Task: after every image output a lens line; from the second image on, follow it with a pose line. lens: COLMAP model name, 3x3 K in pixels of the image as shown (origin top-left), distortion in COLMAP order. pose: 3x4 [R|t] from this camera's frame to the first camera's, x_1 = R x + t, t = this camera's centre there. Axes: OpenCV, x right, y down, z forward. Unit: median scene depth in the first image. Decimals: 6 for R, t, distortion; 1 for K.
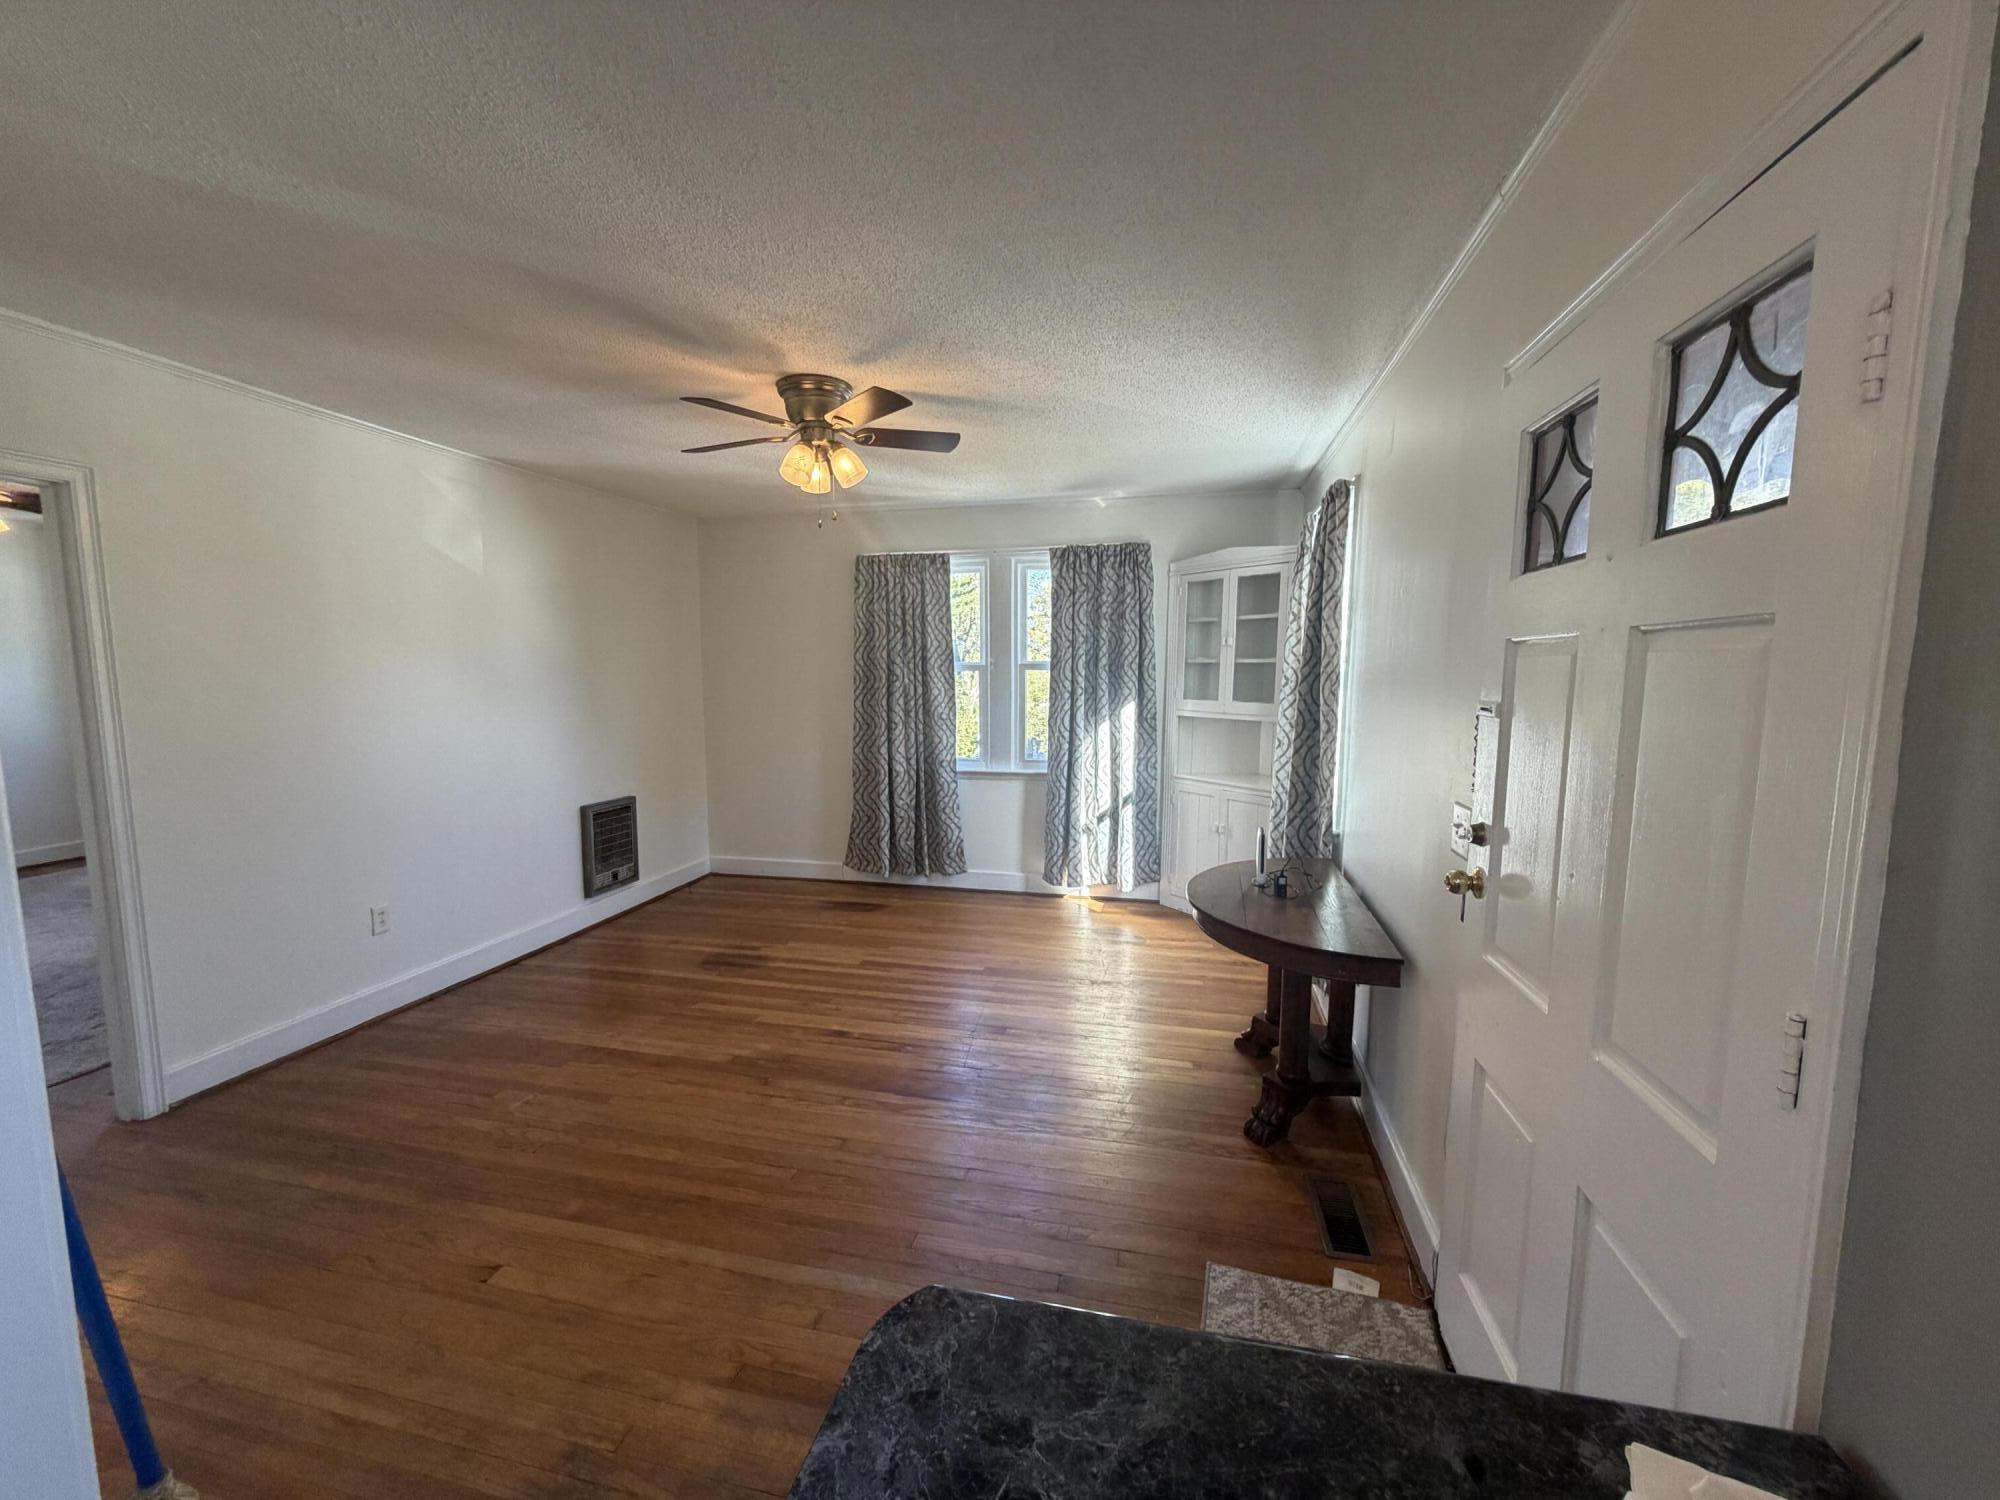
lens RADIAL K [[797.3, 0, 1005.6], [0, 797.3, 750.1], [0, 0, 1]] dist [0.004556, 0.000252]
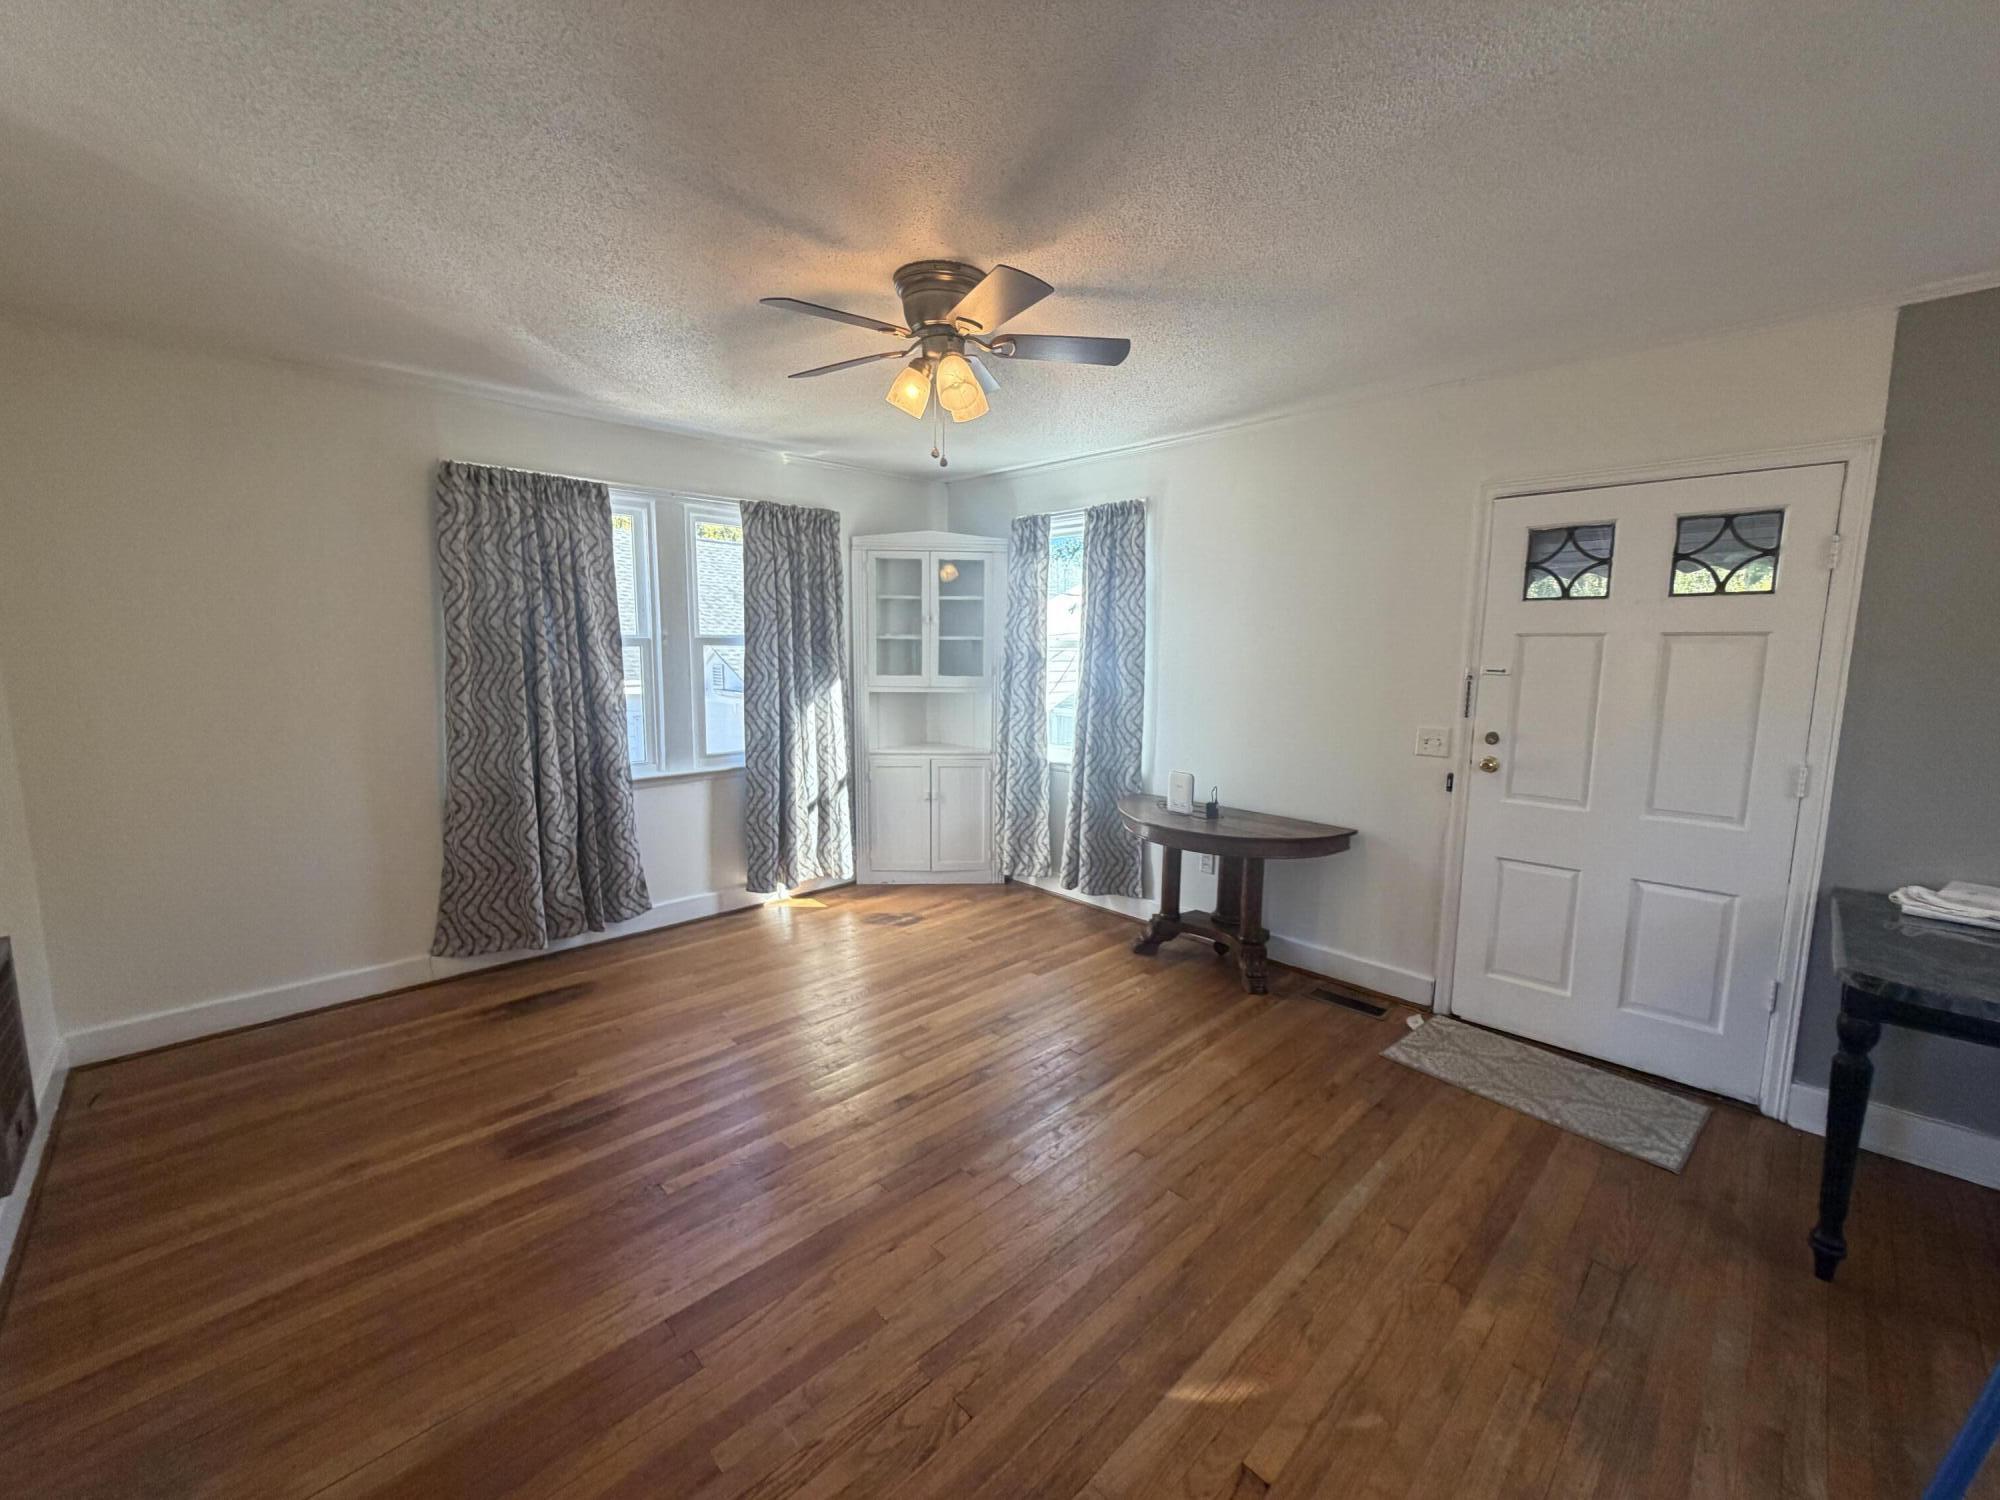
lens RADIAL K [[797.3, 0, 1005.6], [0, 797.3, 750.1], [0, 0, 1]] dist [0.004556, 0.000252]
pose [[0.540834, -0.105962, 0.834428, -0.527520], [0.078975, 0.994048, 0.075044, -0.032405], [-0.837413, 0.025313, 0.545984, 0.312306]]
